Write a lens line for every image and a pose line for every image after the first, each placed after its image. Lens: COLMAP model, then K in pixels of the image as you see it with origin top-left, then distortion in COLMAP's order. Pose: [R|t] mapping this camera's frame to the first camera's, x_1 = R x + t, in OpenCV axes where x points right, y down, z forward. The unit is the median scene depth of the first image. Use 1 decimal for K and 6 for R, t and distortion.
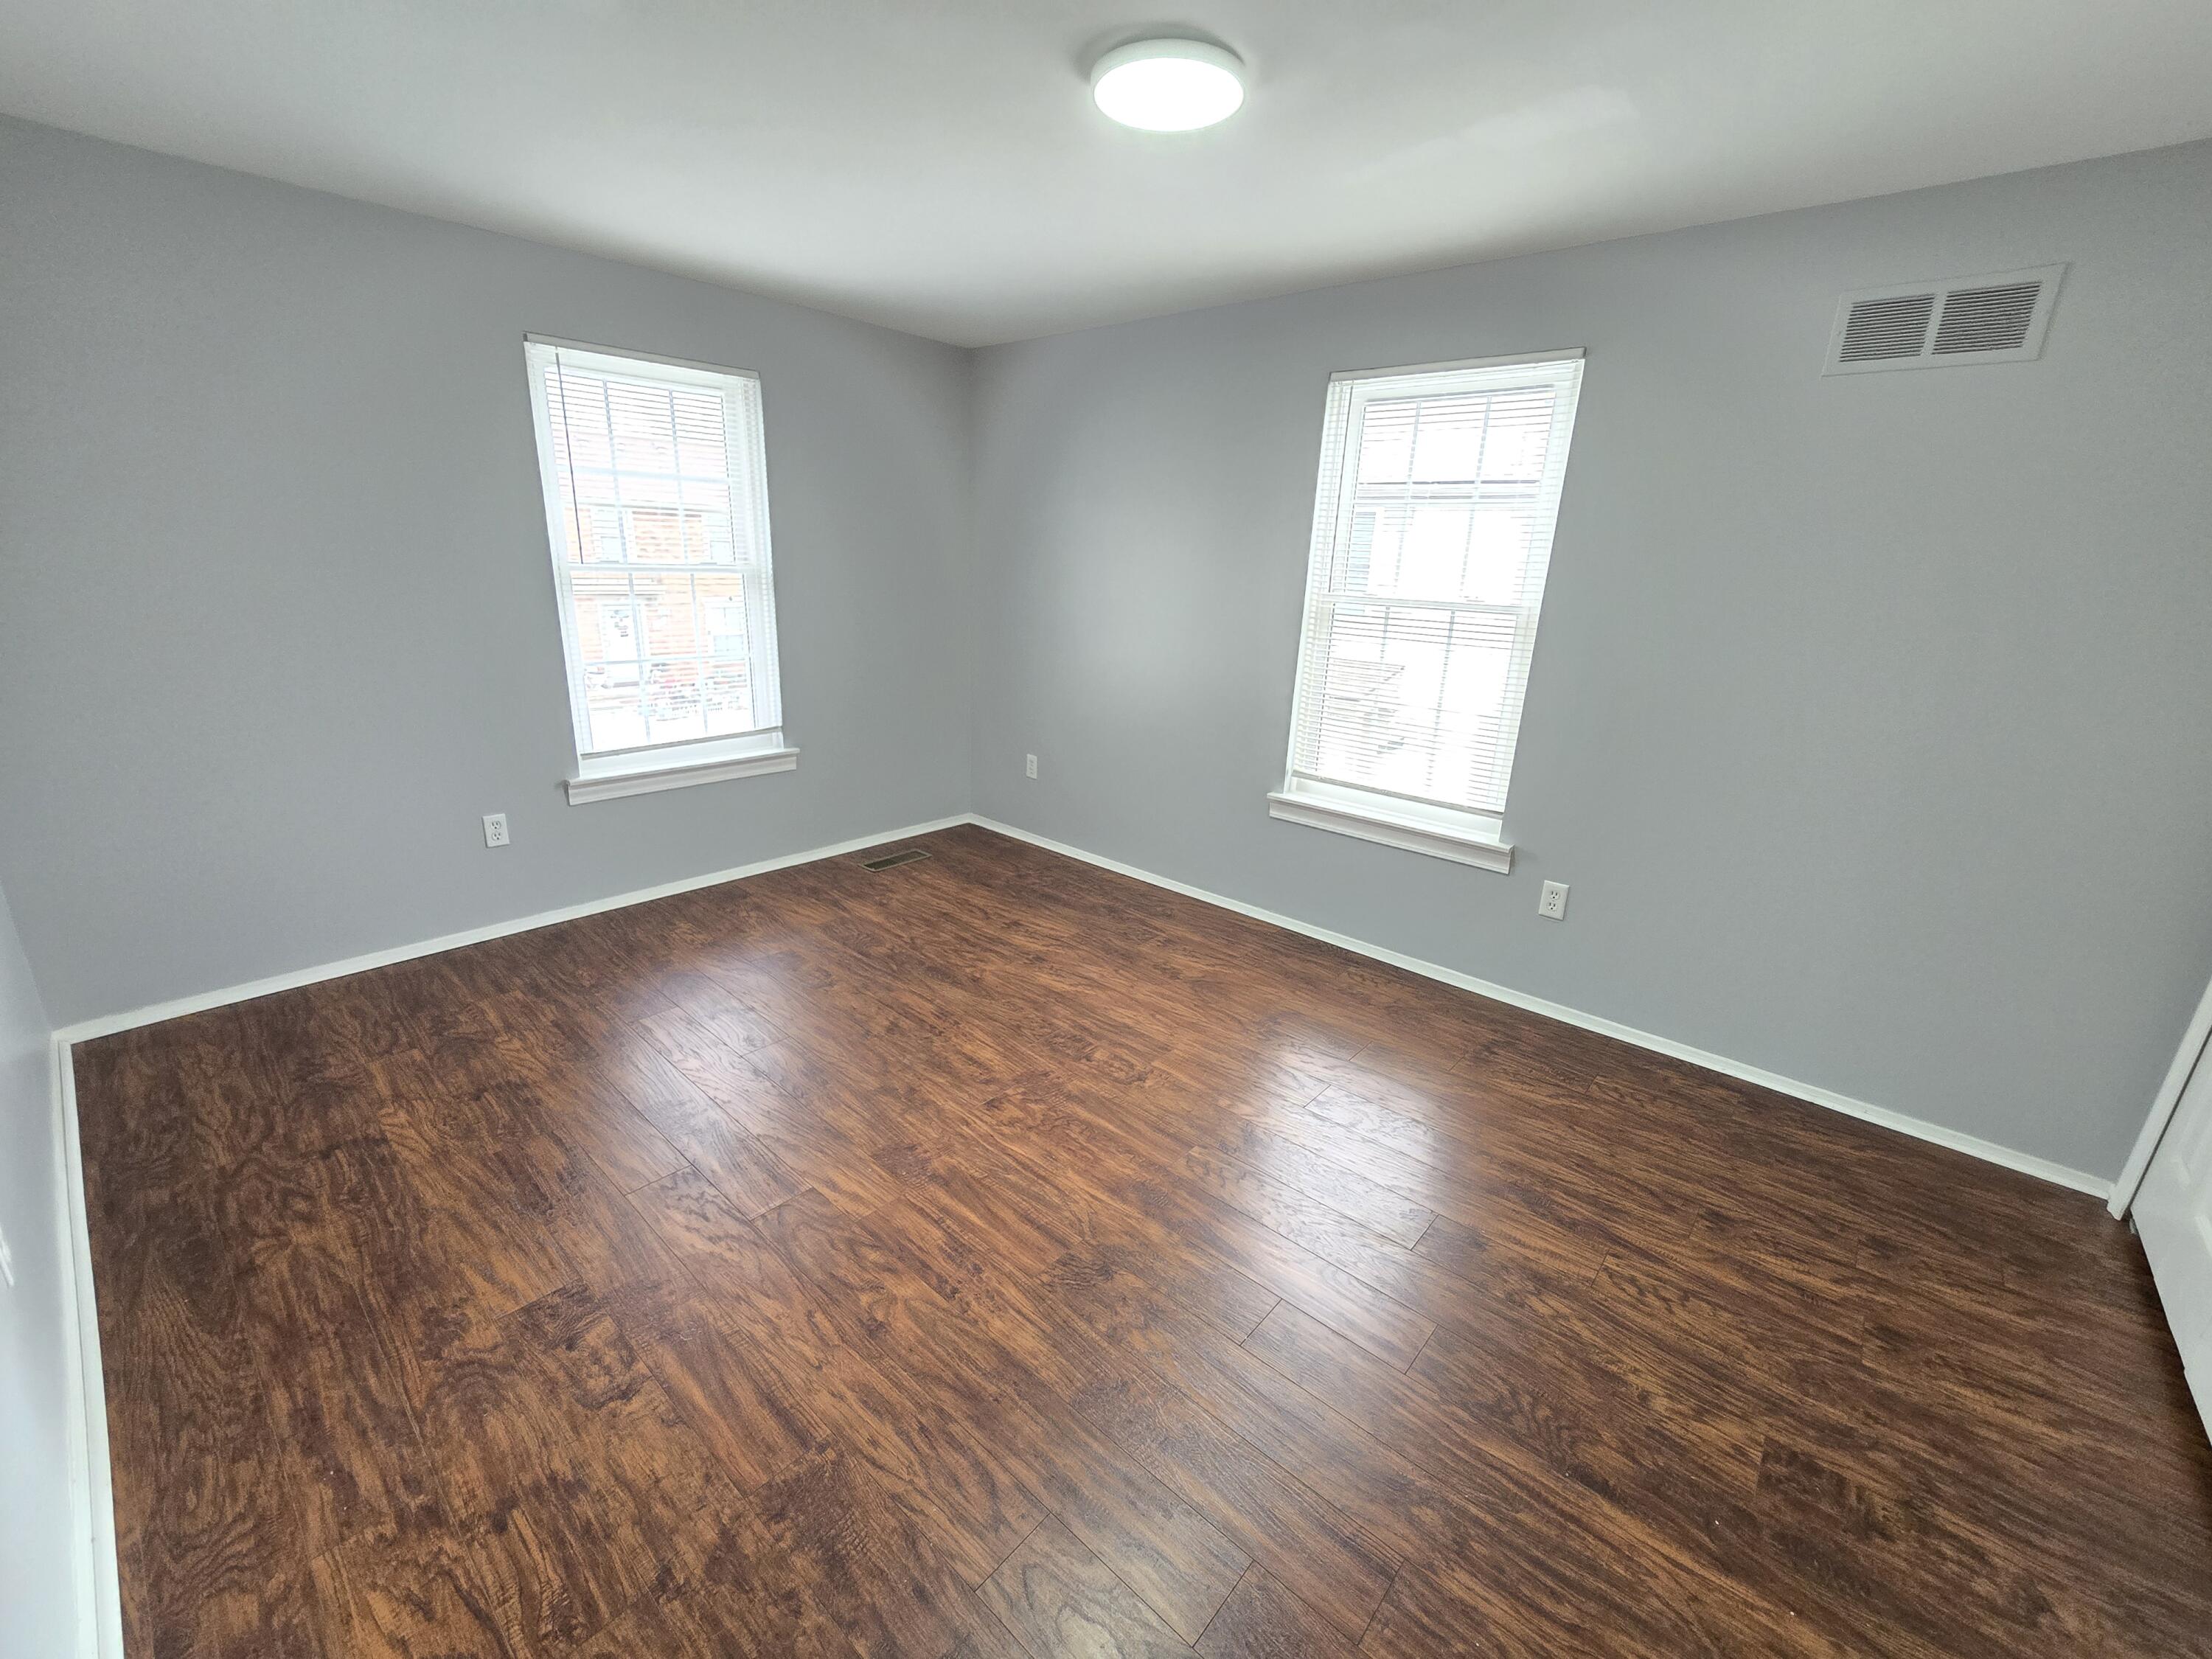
lens RADIAL K [[906.7, 0, 1106.0], [0, 906.7, 829.5], [0, 0, 1]] dist [-0.013040, 0.005086]
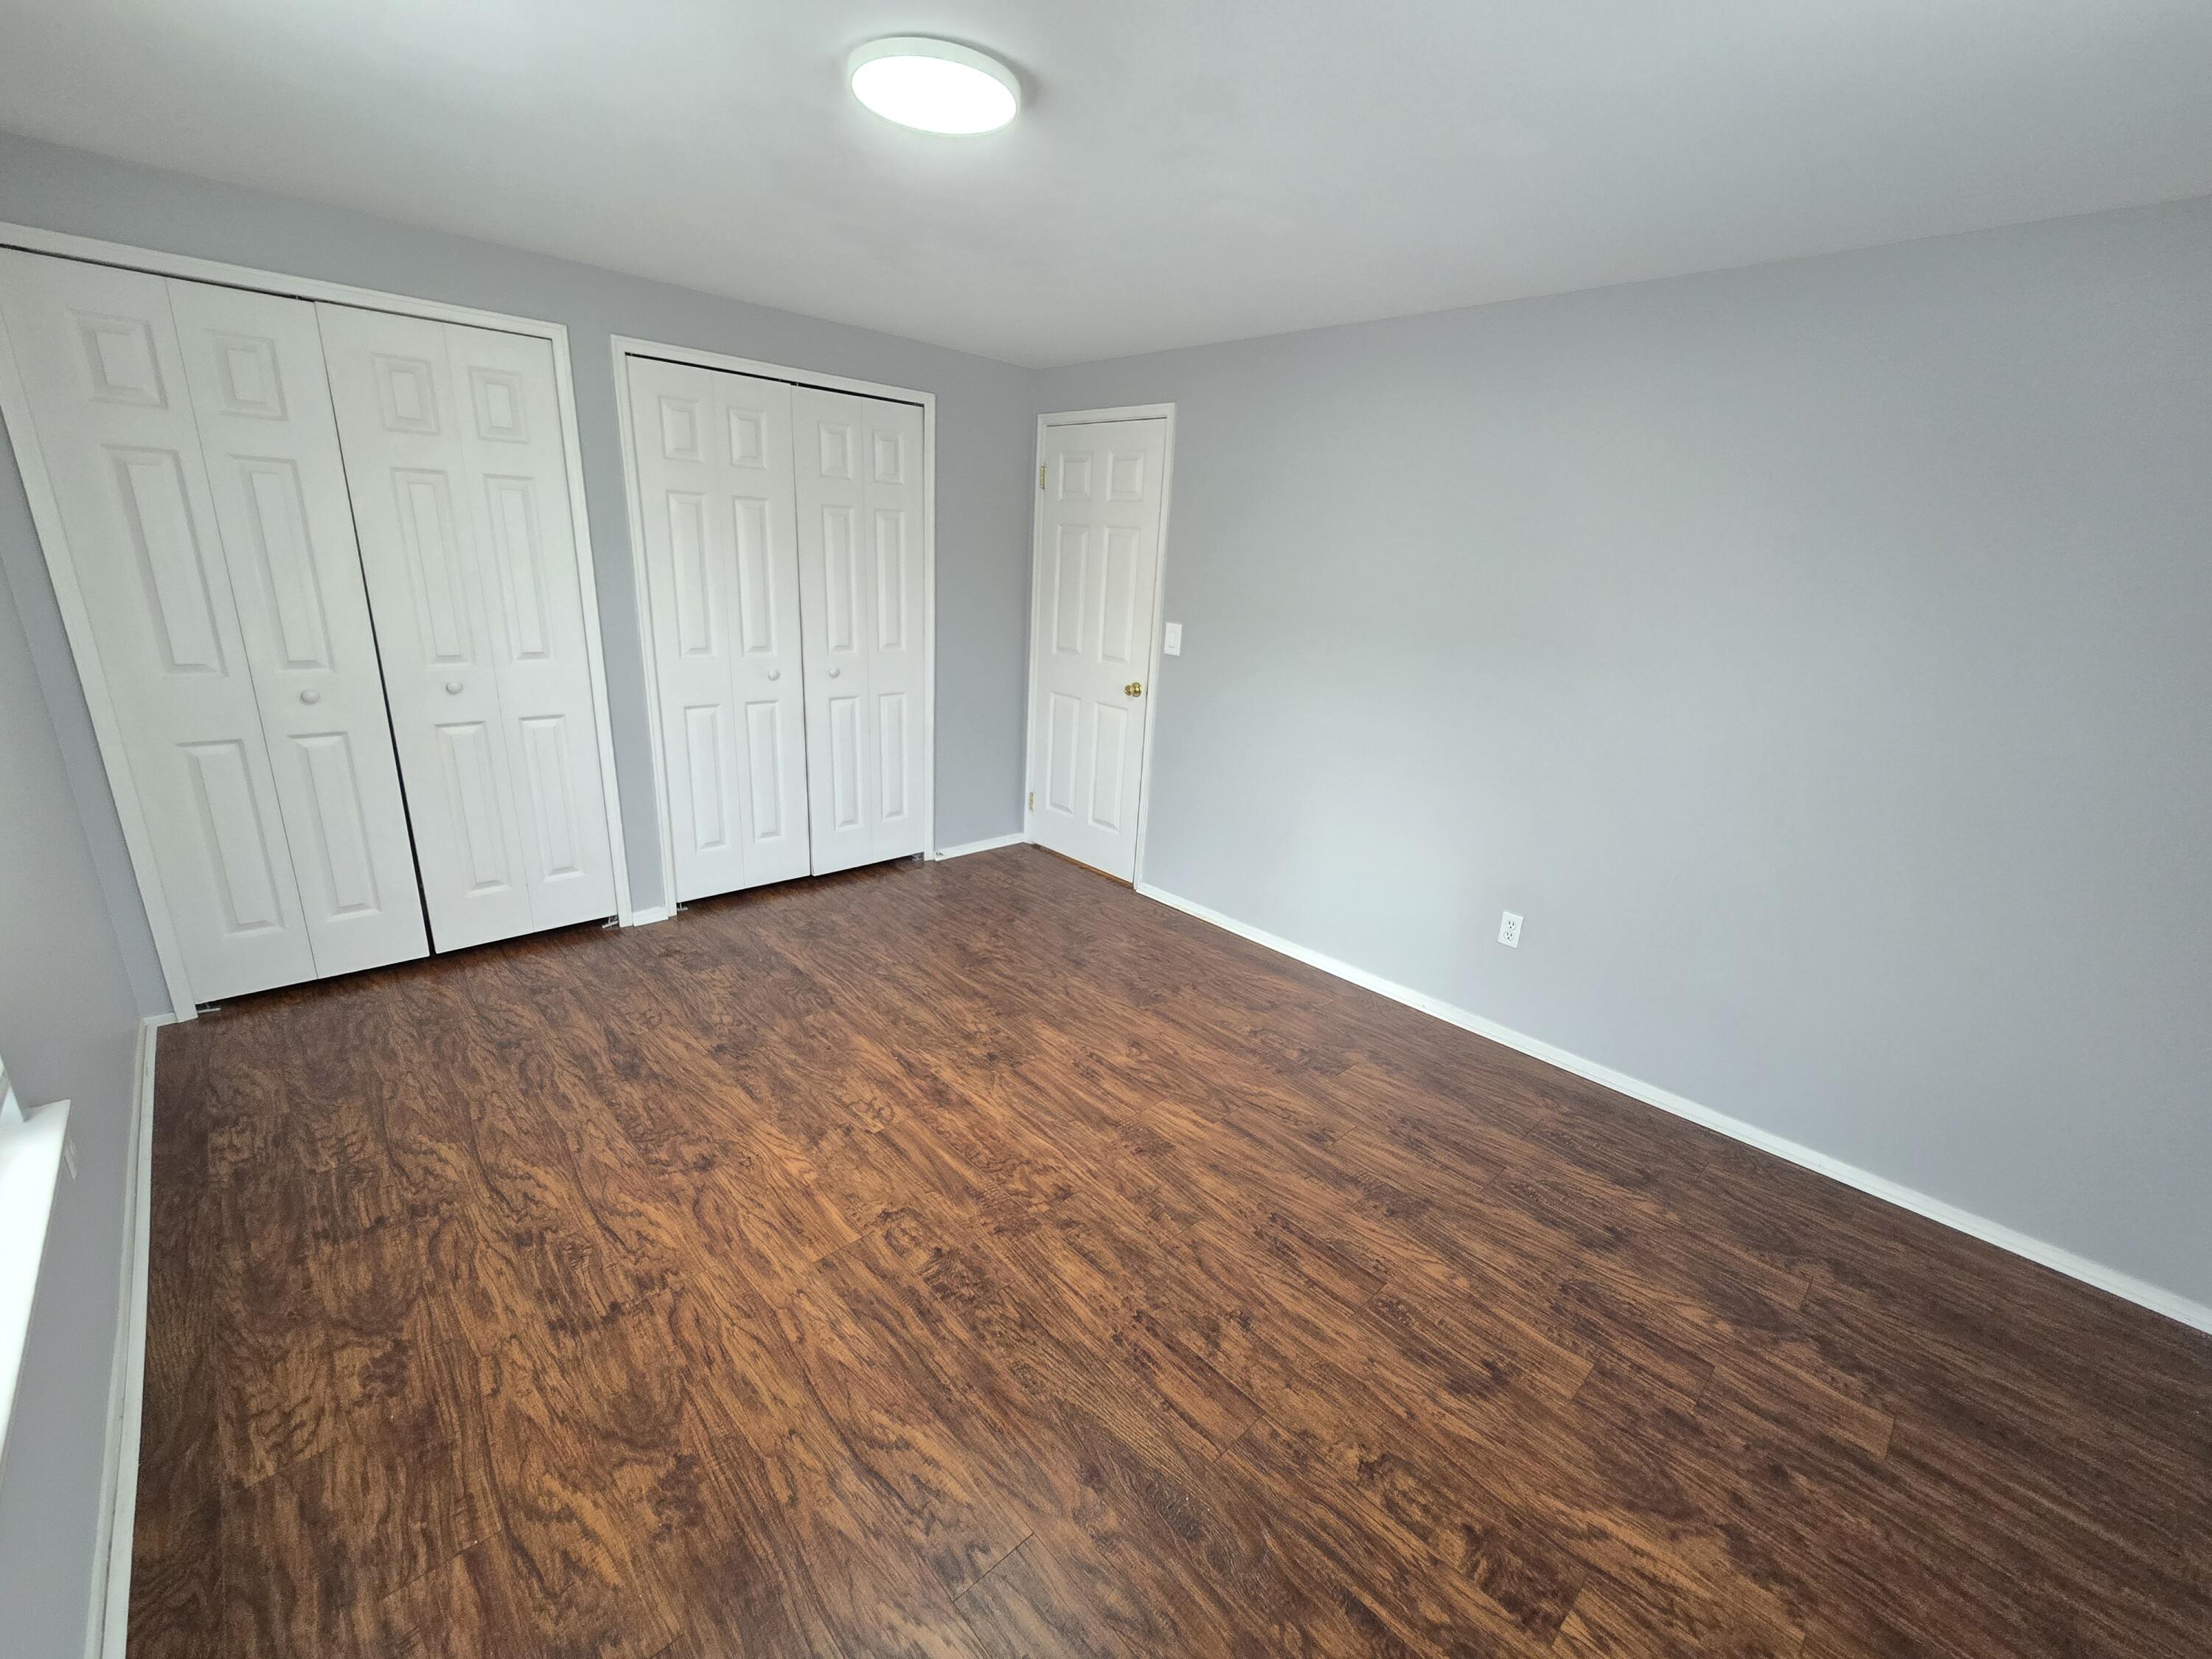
lens RADIAL K [[906.7, 0, 1106.0], [0, 906.7, 829.5], [0, 0, 1]] dist [-0.013040, 0.005086]
pose [[-0.991801, -0.116376, 0.052793, -0.175369], [-0.066674, 0.823679, 0.563123, -0.528916], [-0.109018, 0.554986, -0.824685, 1.572596]]
